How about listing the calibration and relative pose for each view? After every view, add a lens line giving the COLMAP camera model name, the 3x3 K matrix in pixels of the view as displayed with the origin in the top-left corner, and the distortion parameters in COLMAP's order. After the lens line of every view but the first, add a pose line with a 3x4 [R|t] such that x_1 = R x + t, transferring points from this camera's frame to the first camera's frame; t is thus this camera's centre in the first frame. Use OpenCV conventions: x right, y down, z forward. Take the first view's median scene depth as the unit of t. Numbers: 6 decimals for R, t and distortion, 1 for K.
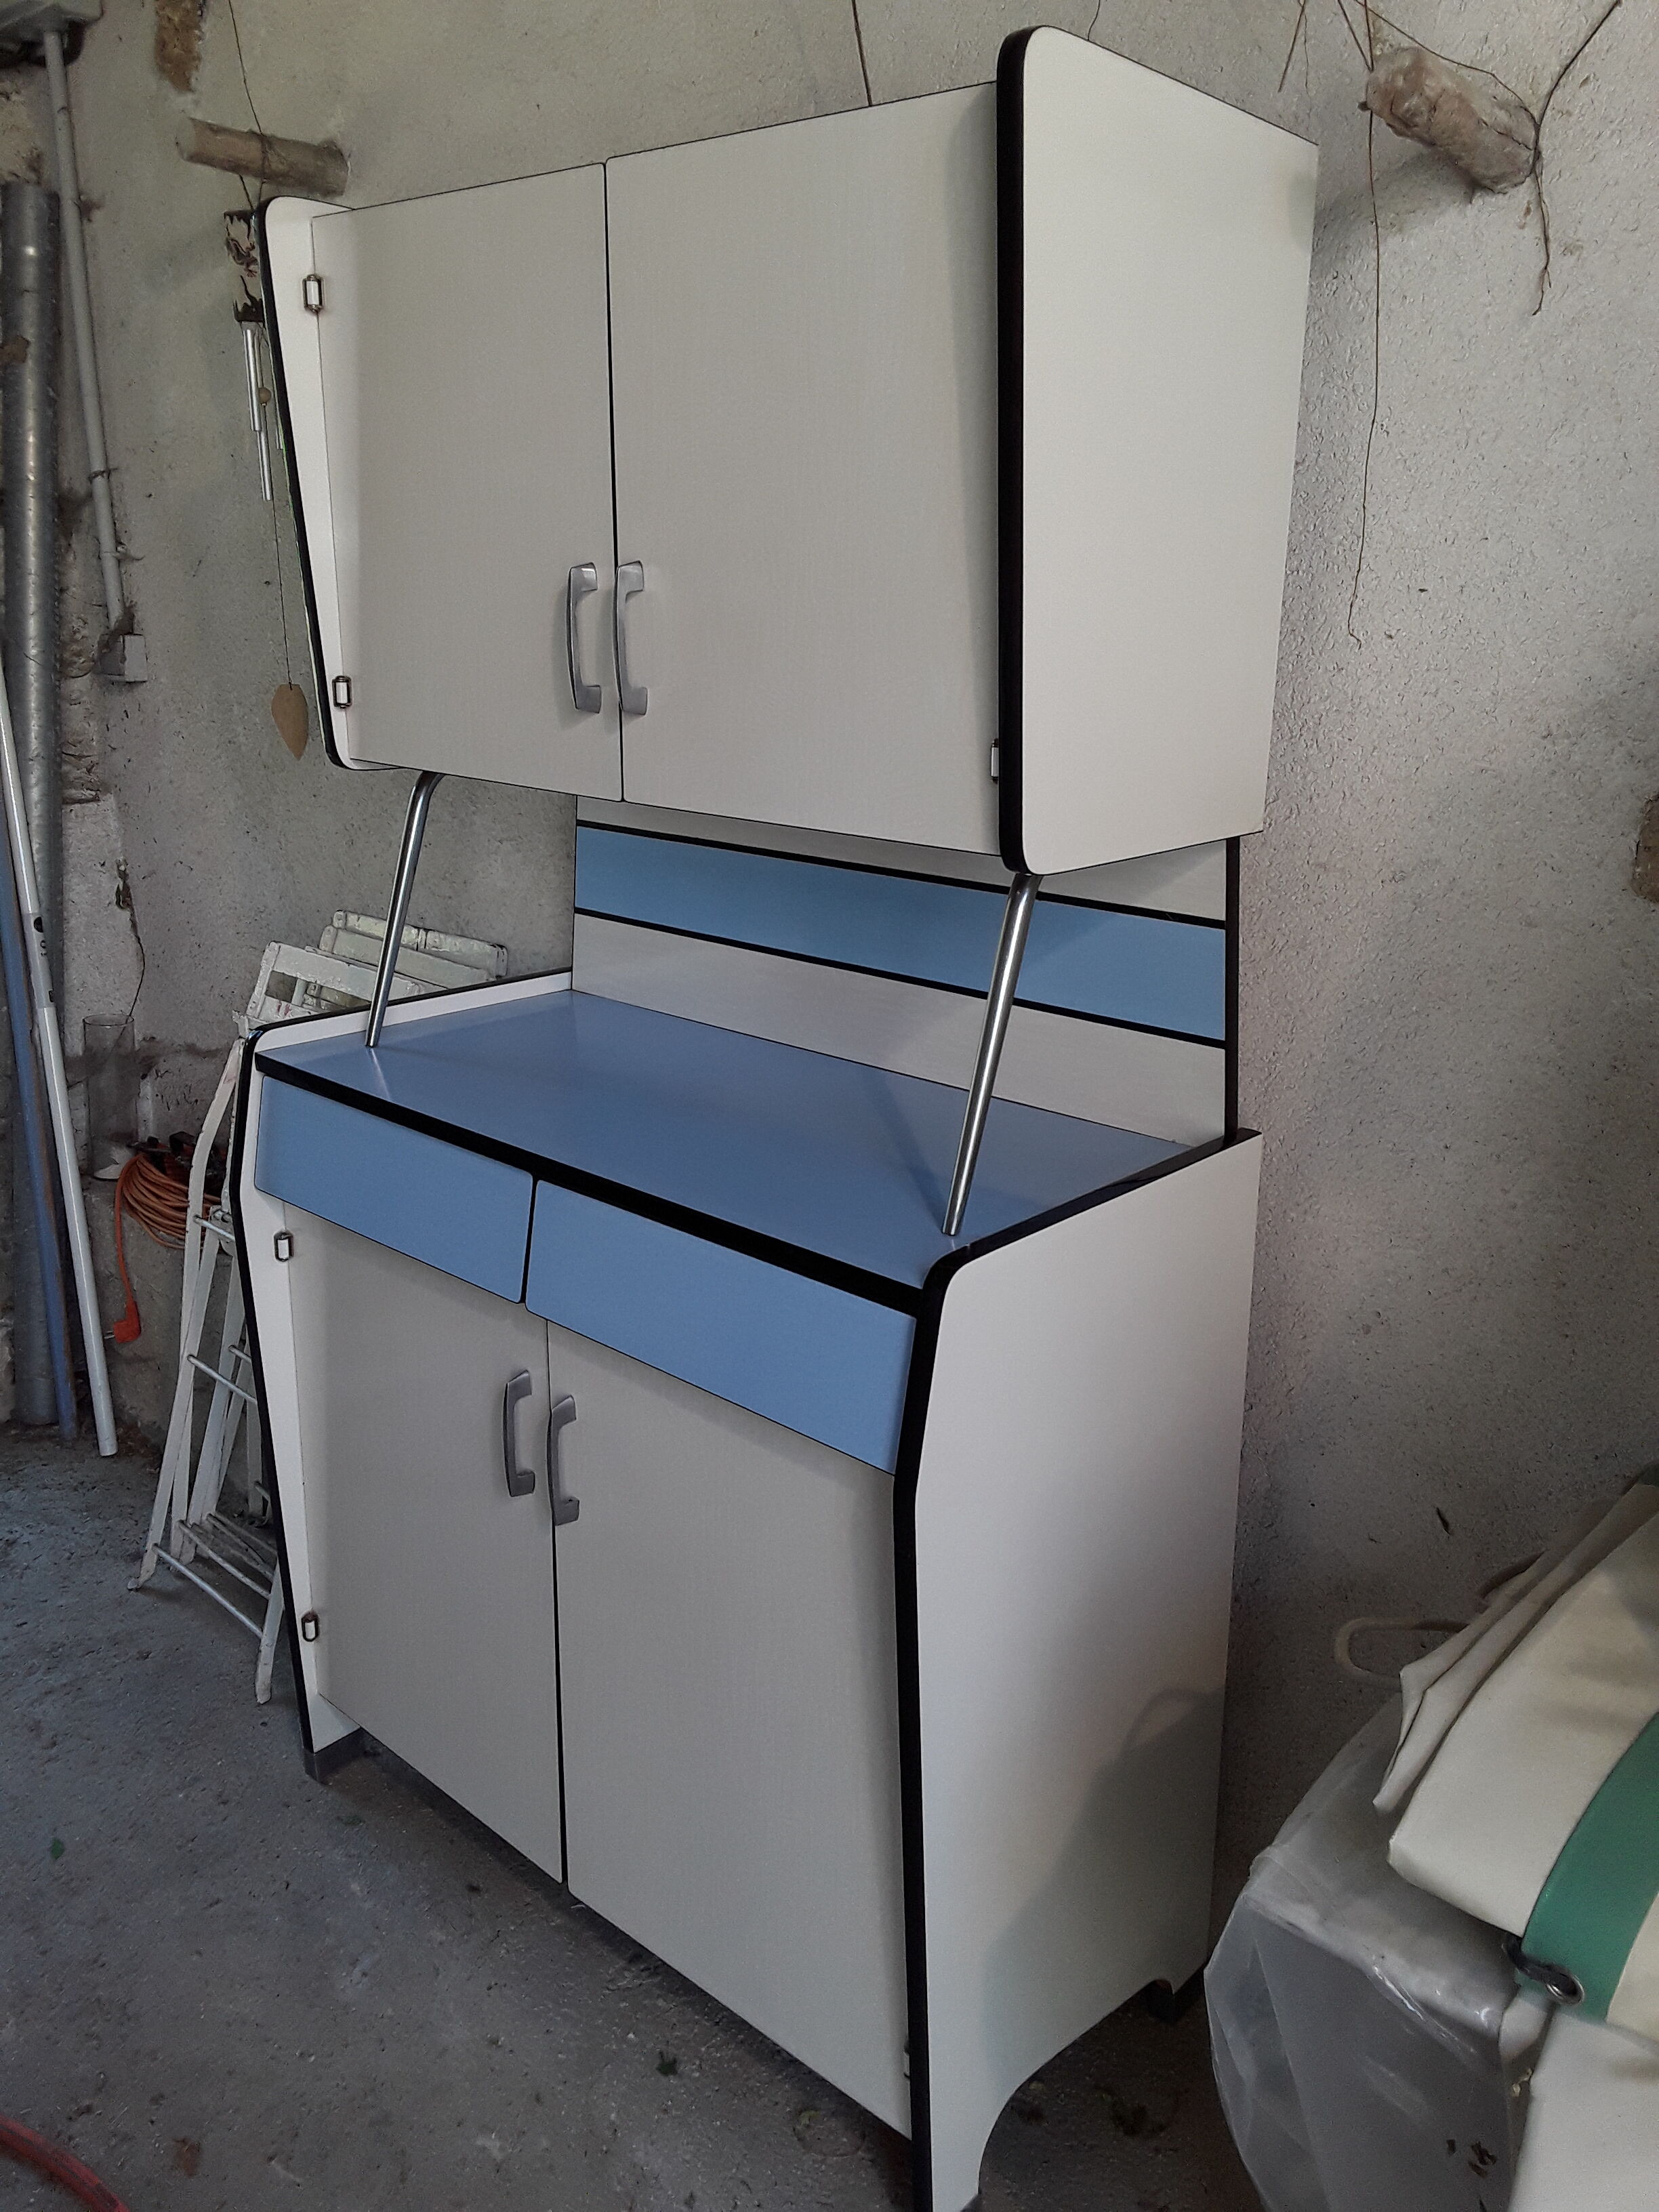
lens RADIAL K [[1782.4, 0, 838.9], [0, 1782.4, 1070.6], [0, 0, 1]] dist [0.118328, -0.176249]
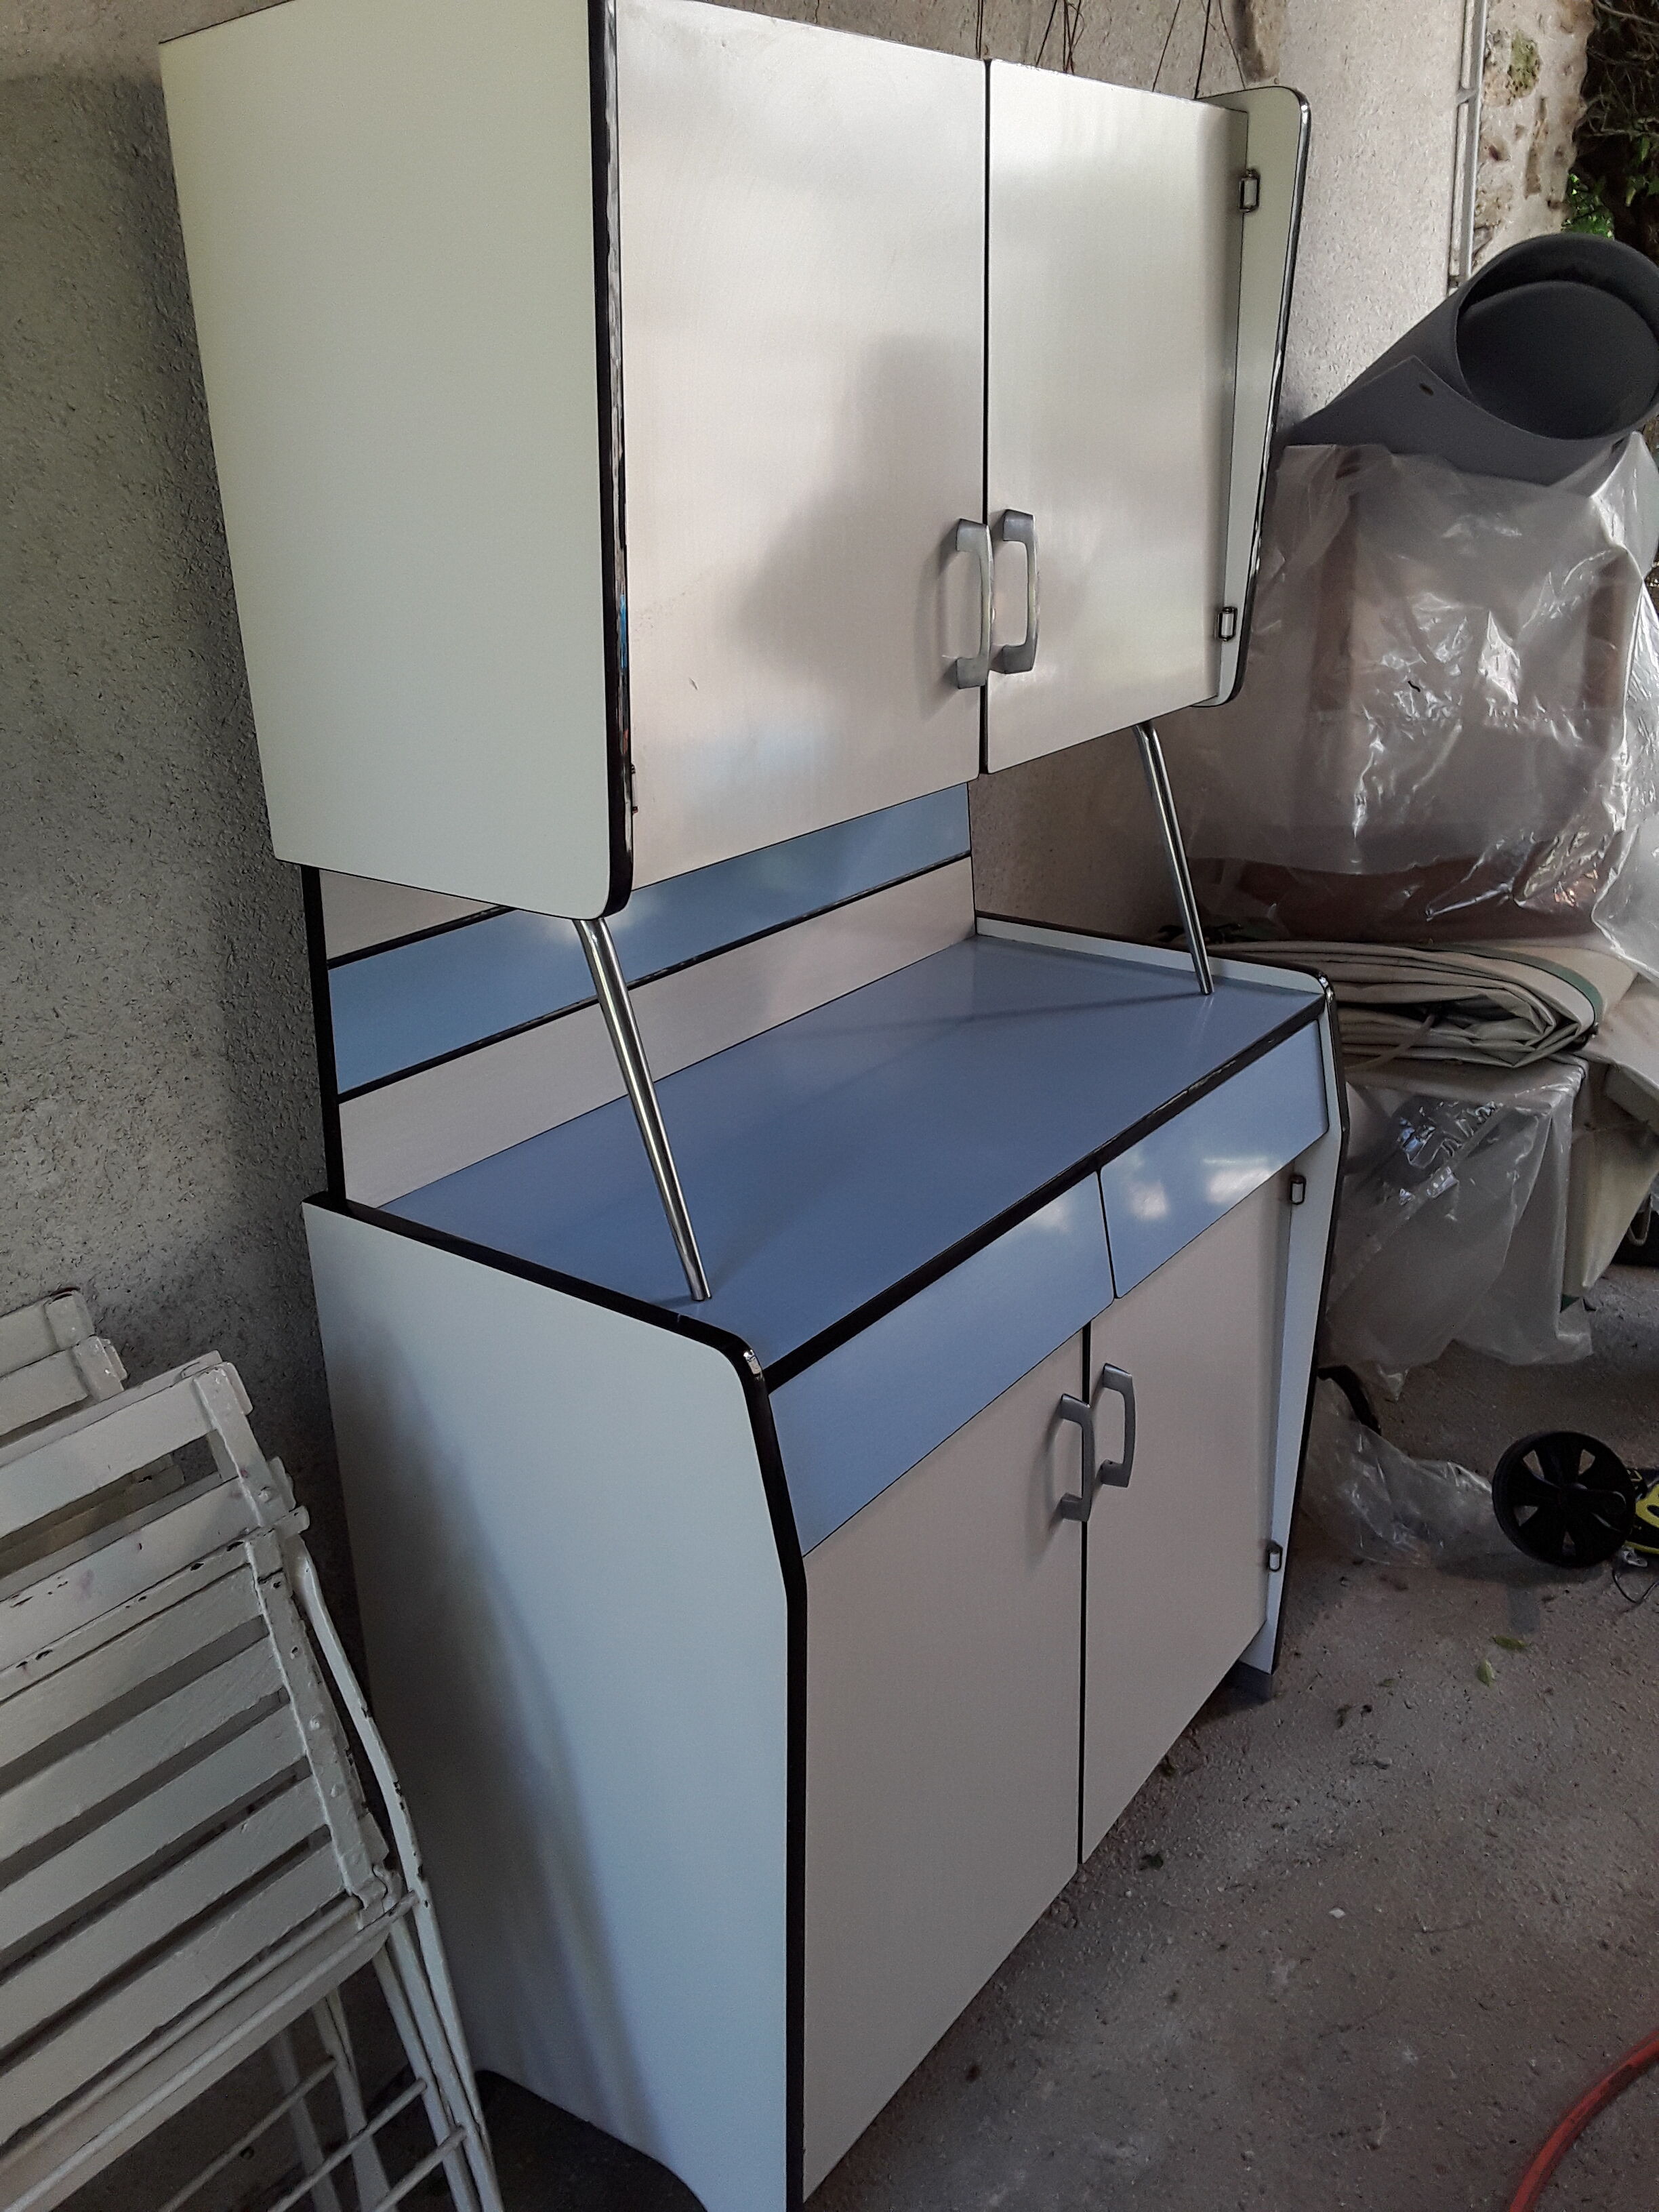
lens RADIAL K [[1782.4, 0, 838.9], [0, 1782.4, 1070.6], [0, 0, 1]] dist [0.118328, -0.176249]
pose [[-0.092532, -0.360991, 0.927967, -0.779758], [0.304854, 0.876939, 0.371539, -0.291781], [-0.947893, 0.317274, 0.028904, 0.833549]]
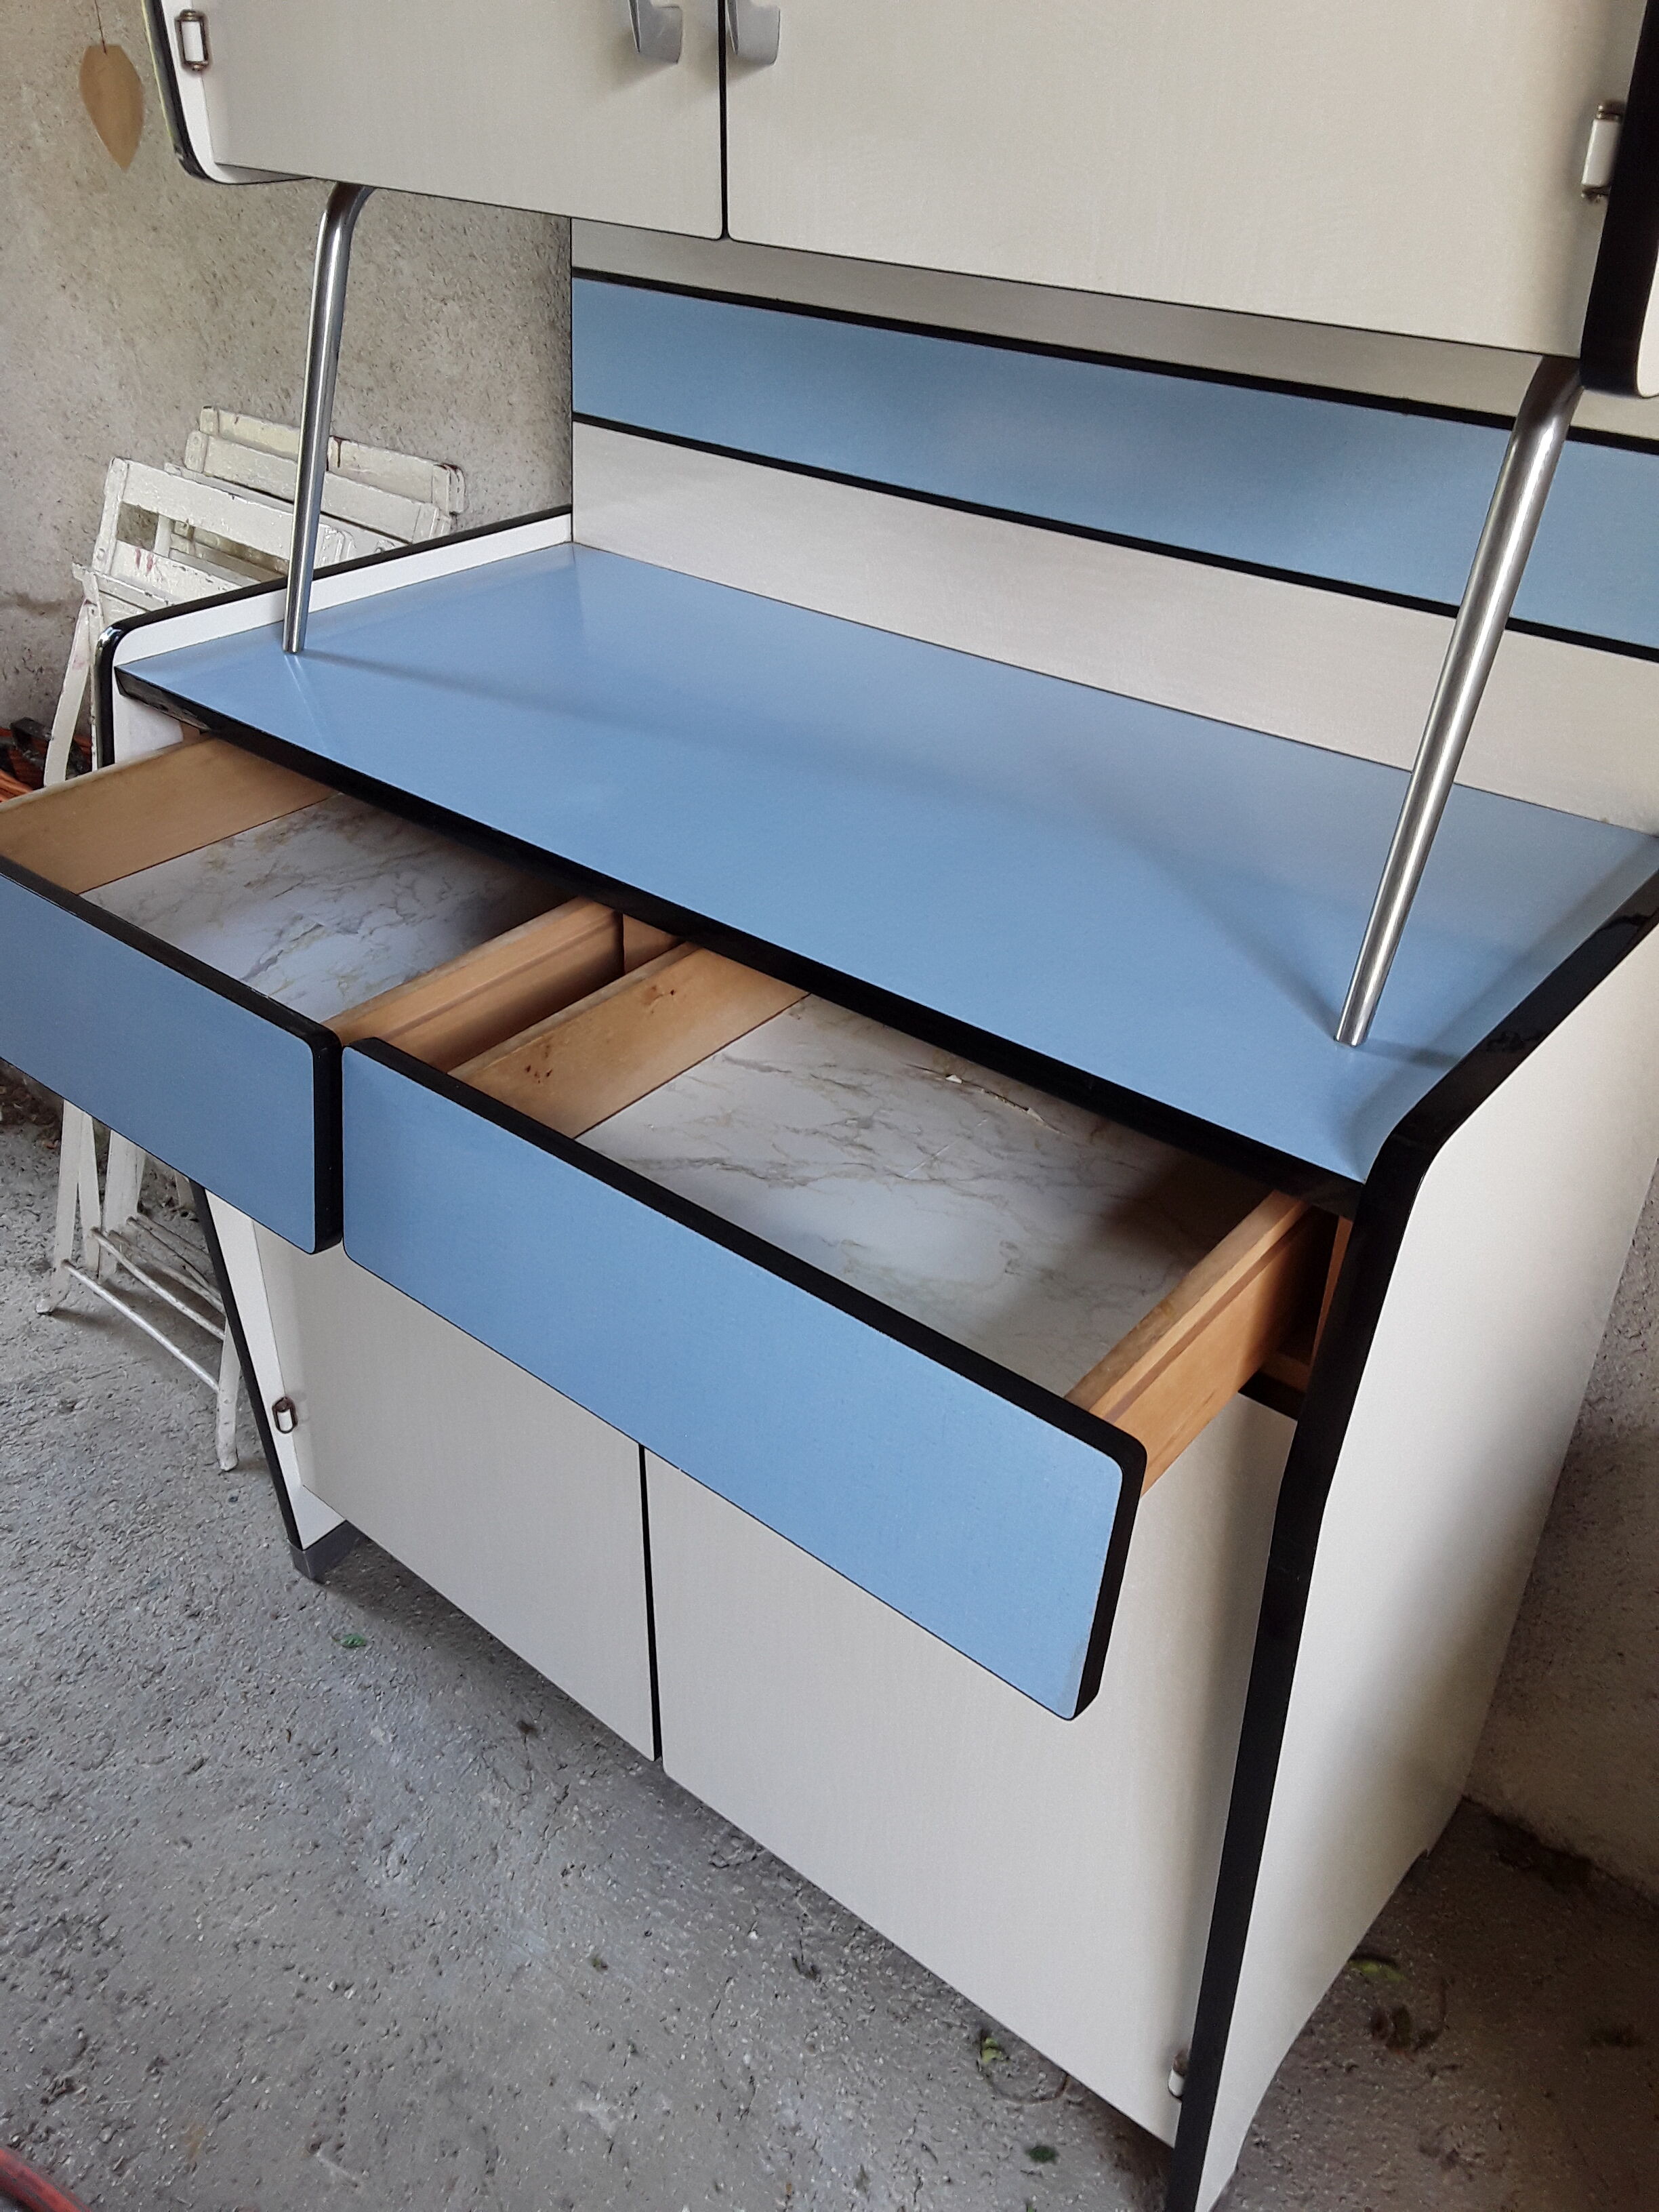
lens RADIAL K [[1794.5, 0, 828.9], [0, 1794.5, 1070.2], [0, 0, 1]] dist [0.117340, -0.183580]
pose [[0.998719, -0.024824, 0.044088, -0.091505], [0.011529, 0.960098, 0.279425, -0.045737], [-0.049265, -0.278558, 0.959155, 0.289801]]
